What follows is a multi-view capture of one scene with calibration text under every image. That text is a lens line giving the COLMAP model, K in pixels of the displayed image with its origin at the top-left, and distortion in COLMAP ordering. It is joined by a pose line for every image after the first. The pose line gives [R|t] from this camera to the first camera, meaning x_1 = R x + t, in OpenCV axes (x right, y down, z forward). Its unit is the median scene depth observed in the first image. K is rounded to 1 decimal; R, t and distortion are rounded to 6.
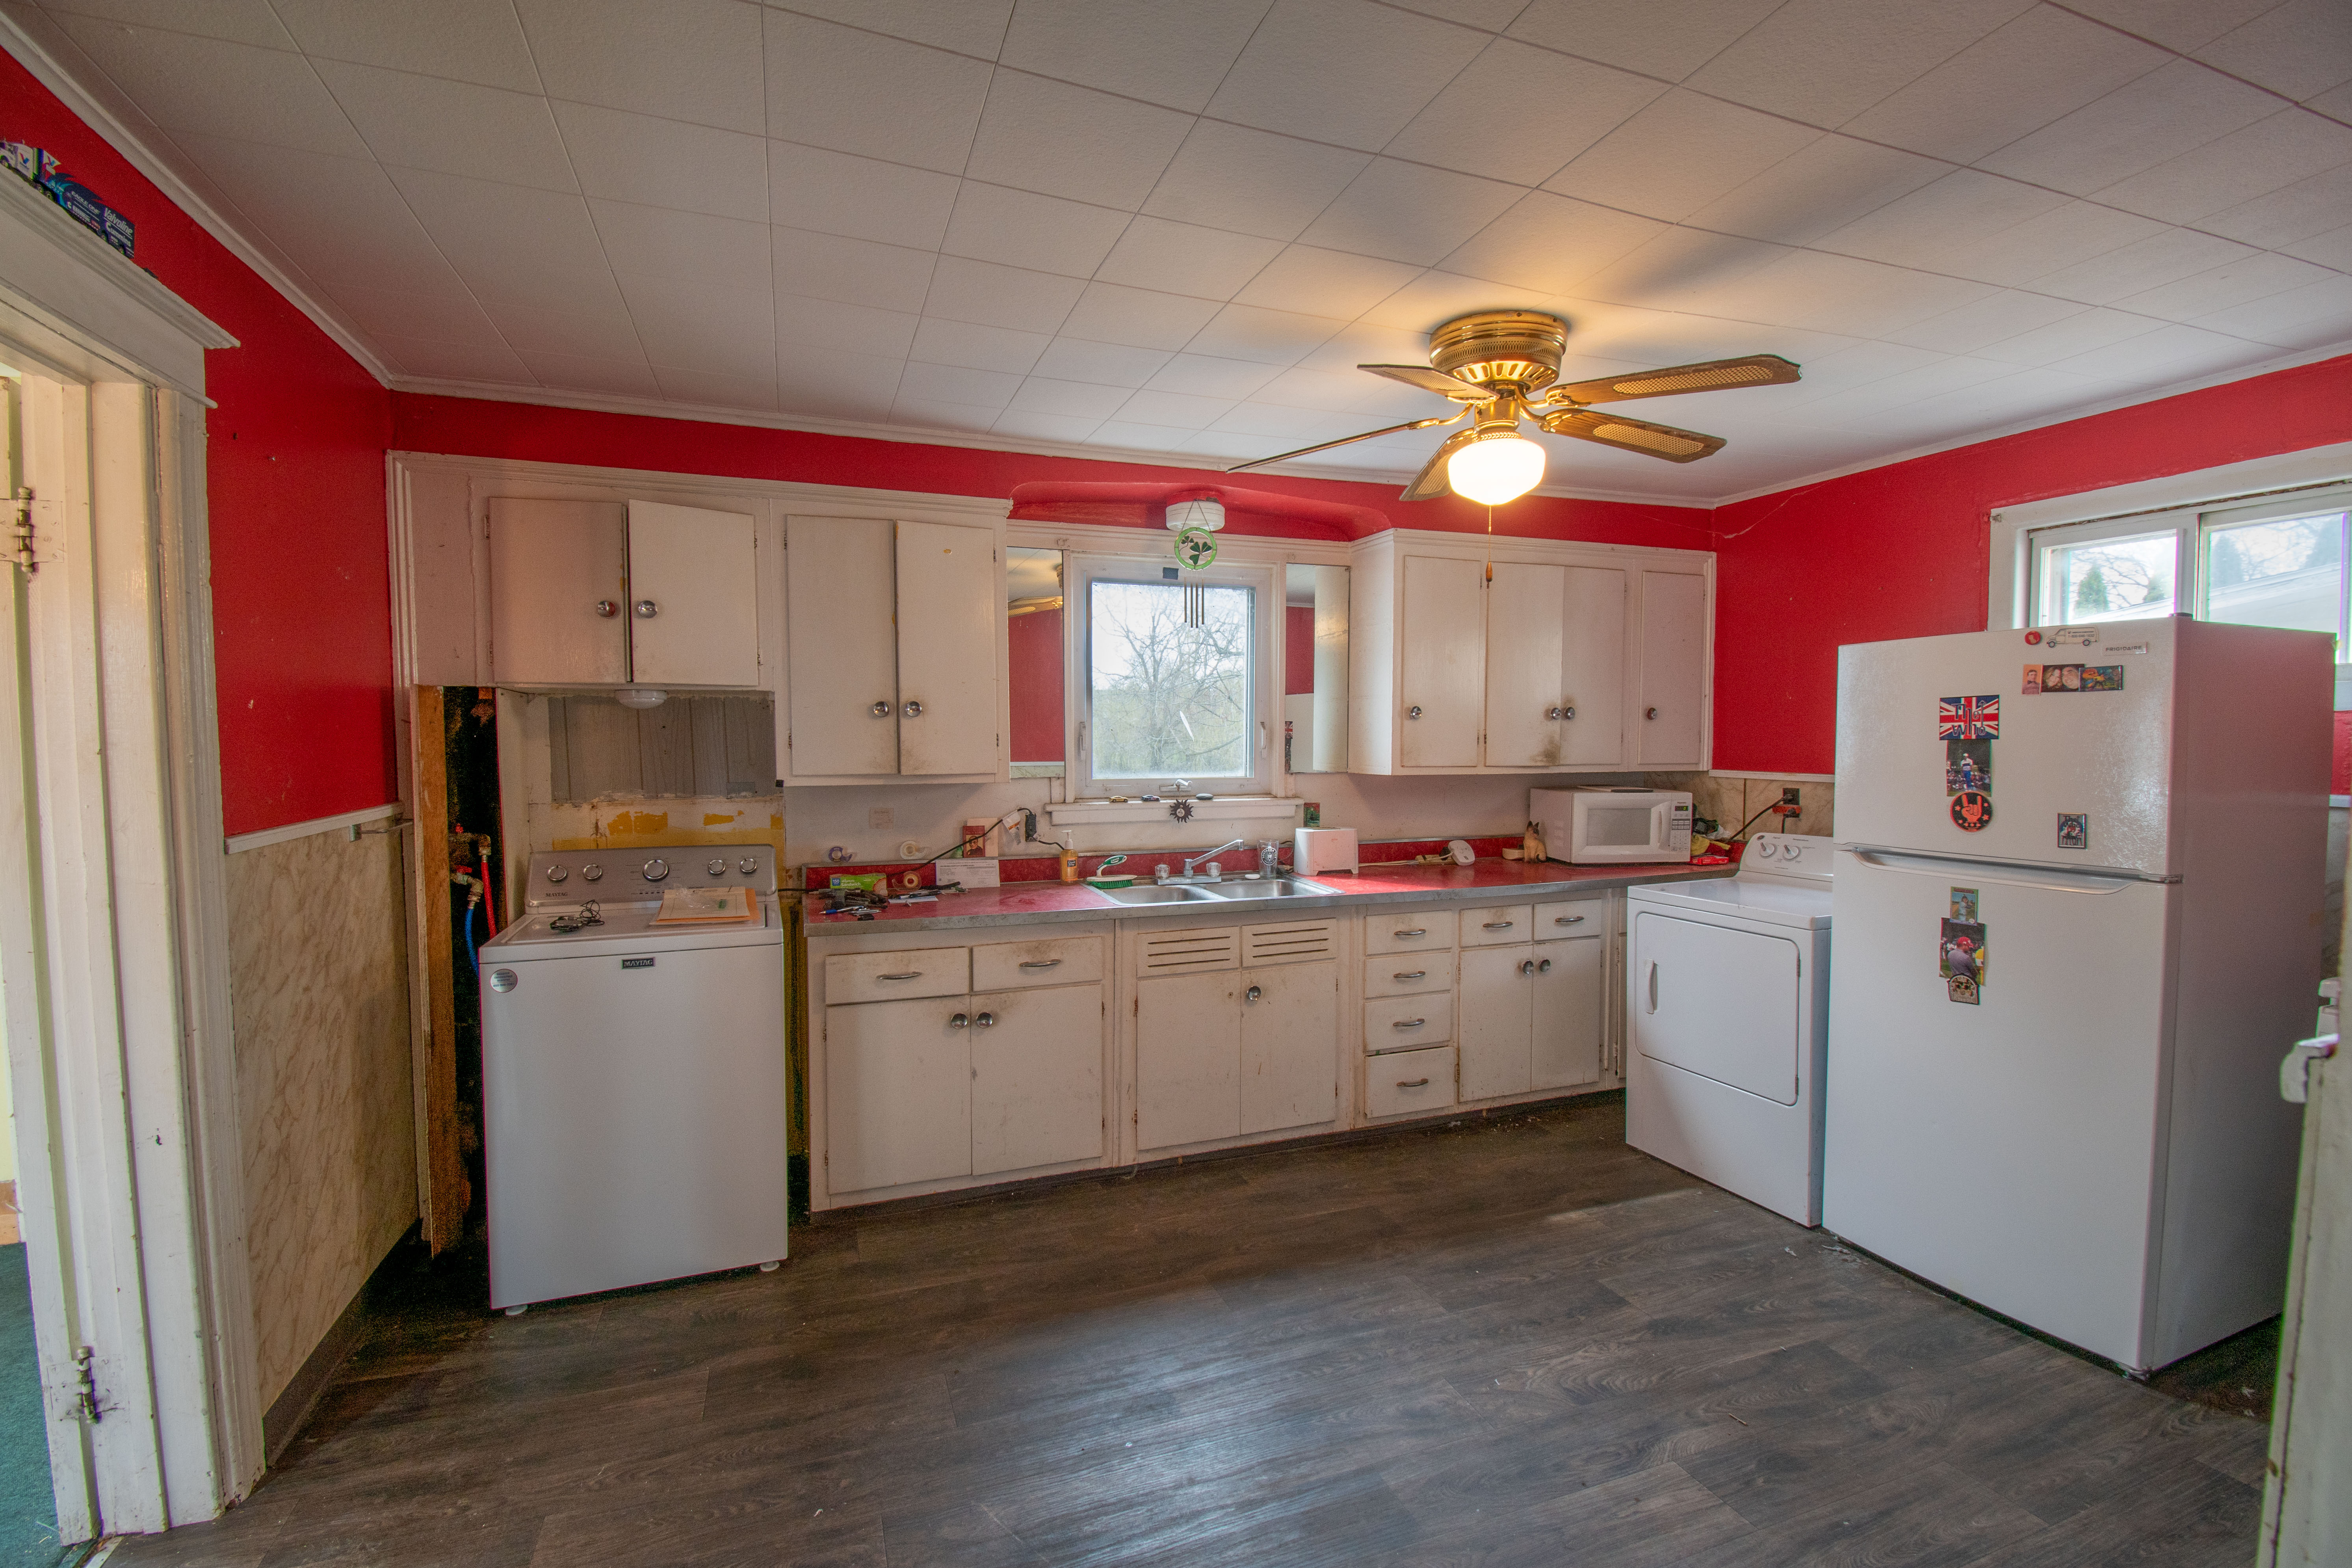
lens RADIAL K [[1030.2, 0, 1168.6], [0, 1030.2, 785.3], [0, 0, 1]] dist [0.019730, -0.026501]
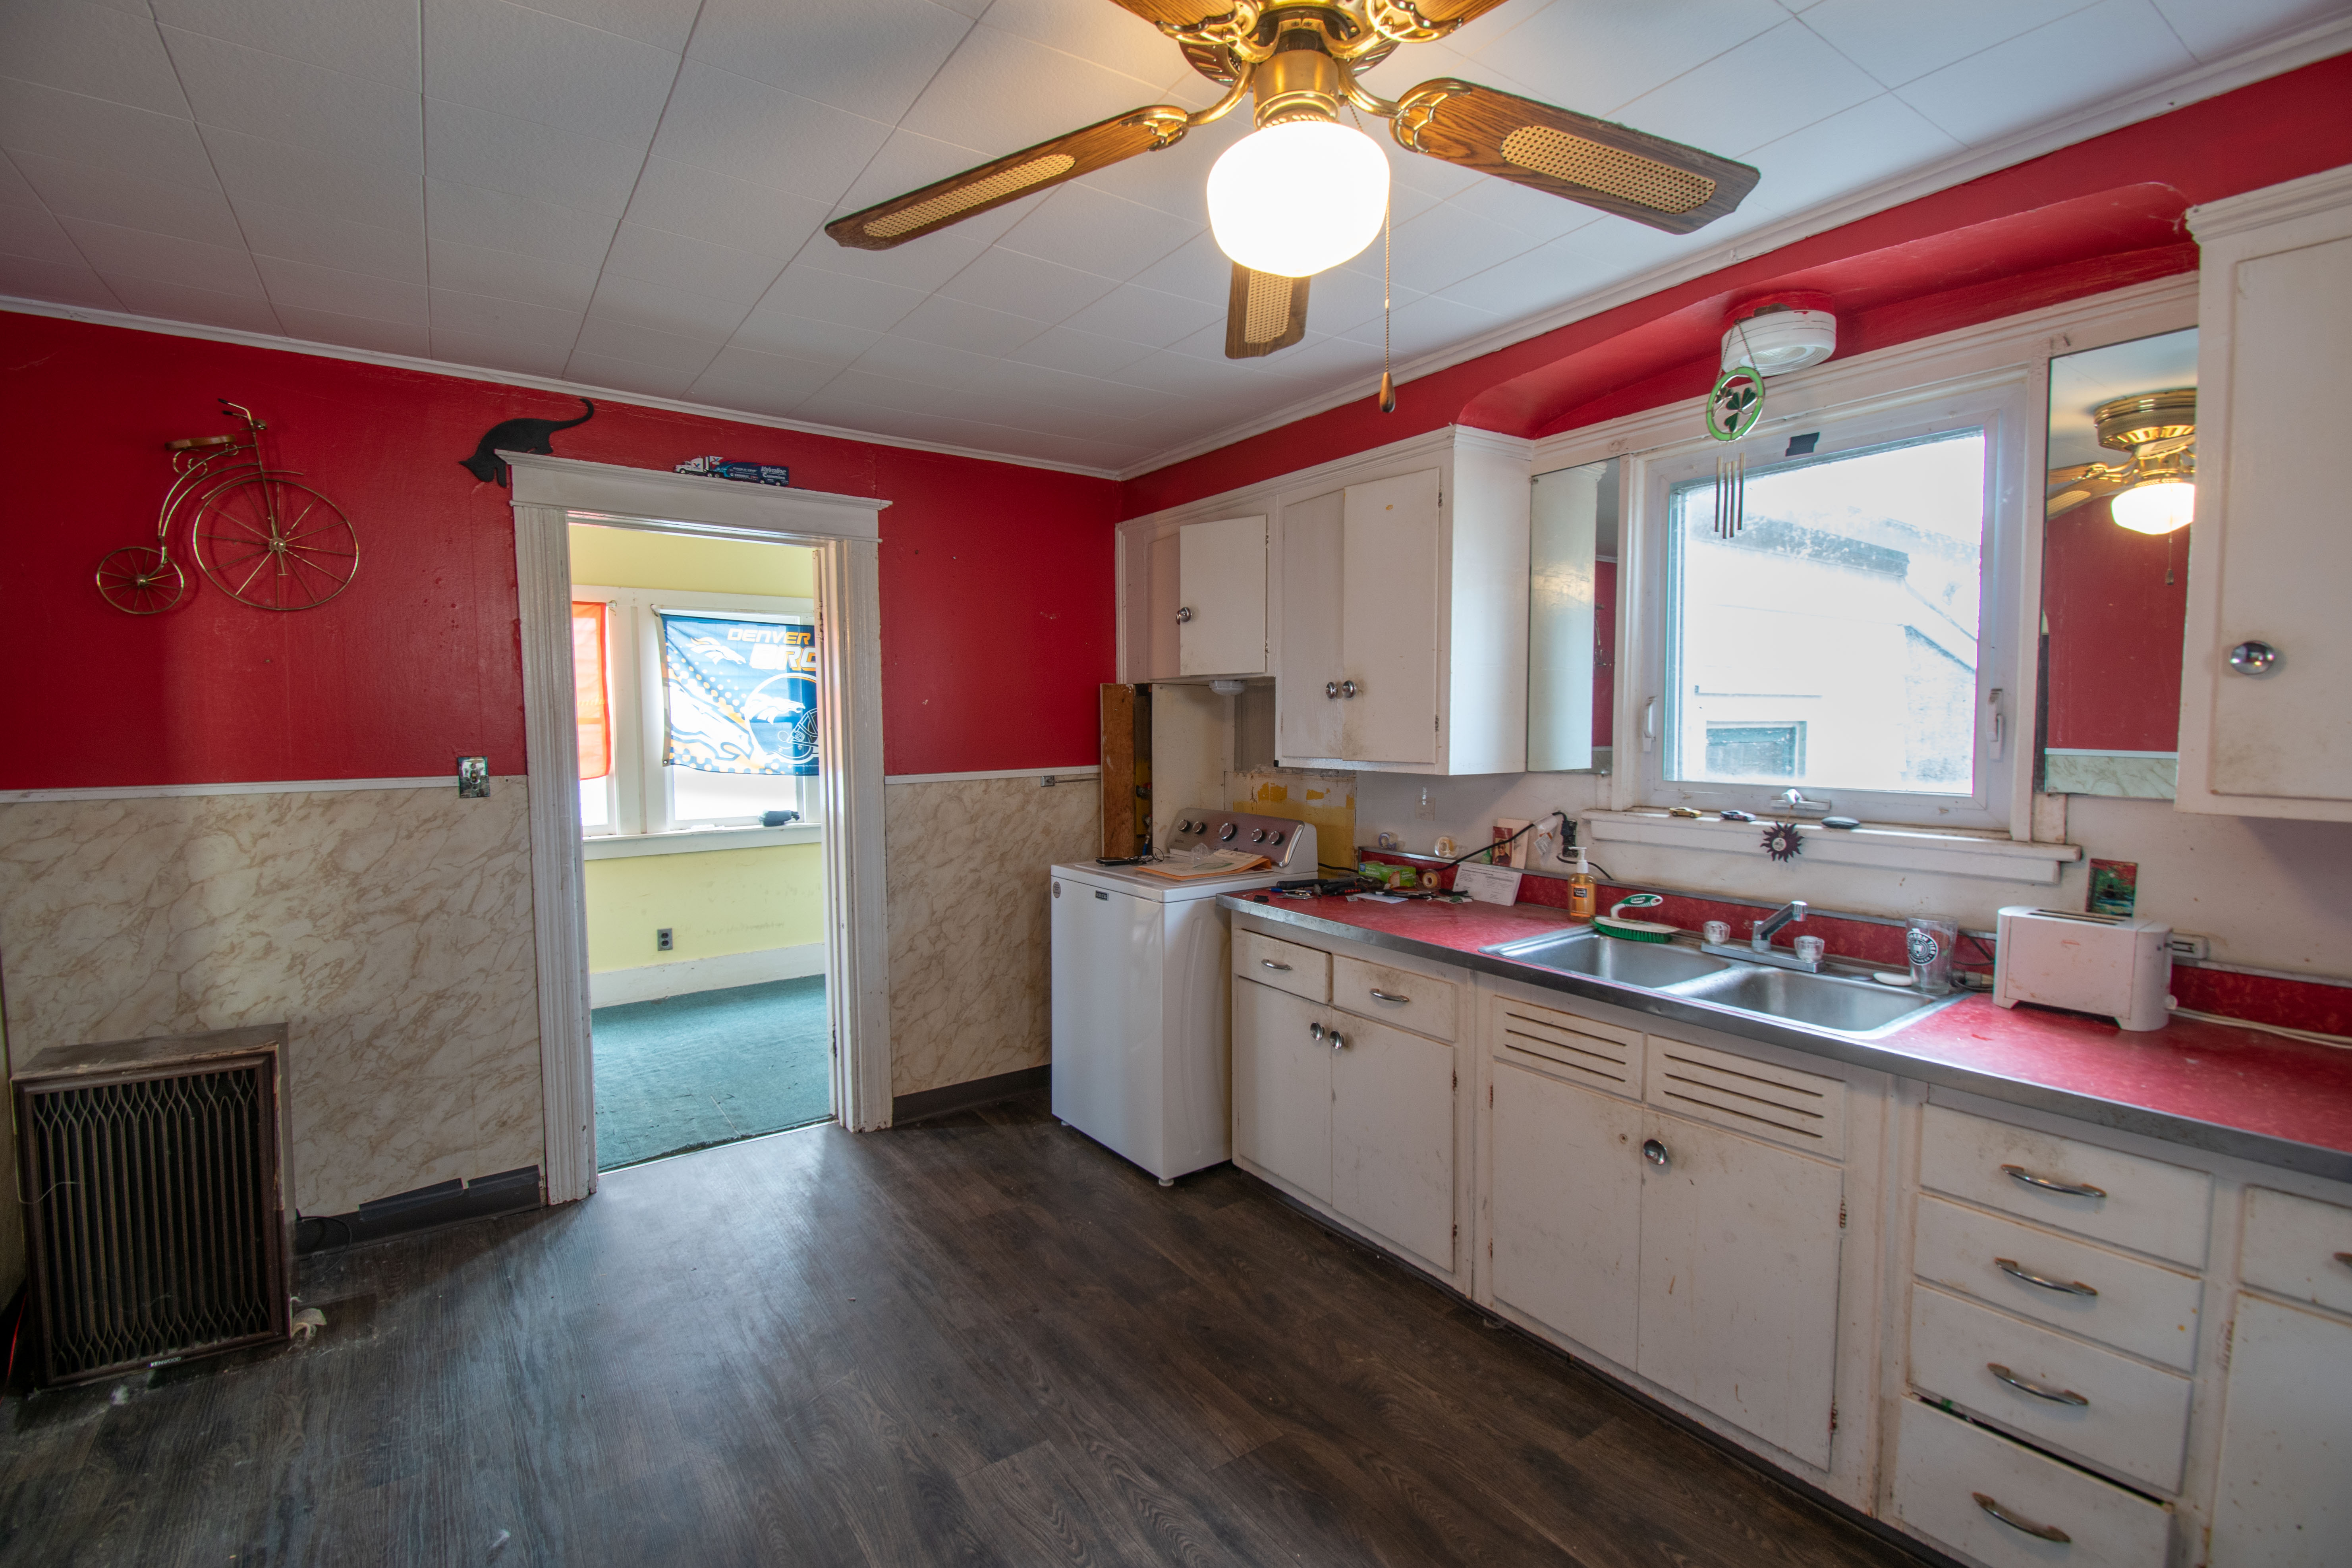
lens RADIAL K [[1013.3, 0, 1163.0], [0, 1013.3, 786.4], [0, 0, 1]] dist [0.020187, -0.024151]
pose [[0.268247, 0.063412, -0.961261, 0.530086], [-0.041743, 0.997659, 0.054164, -0.026693], [0.962445, 0.025596, 0.270266, 0.538152]]
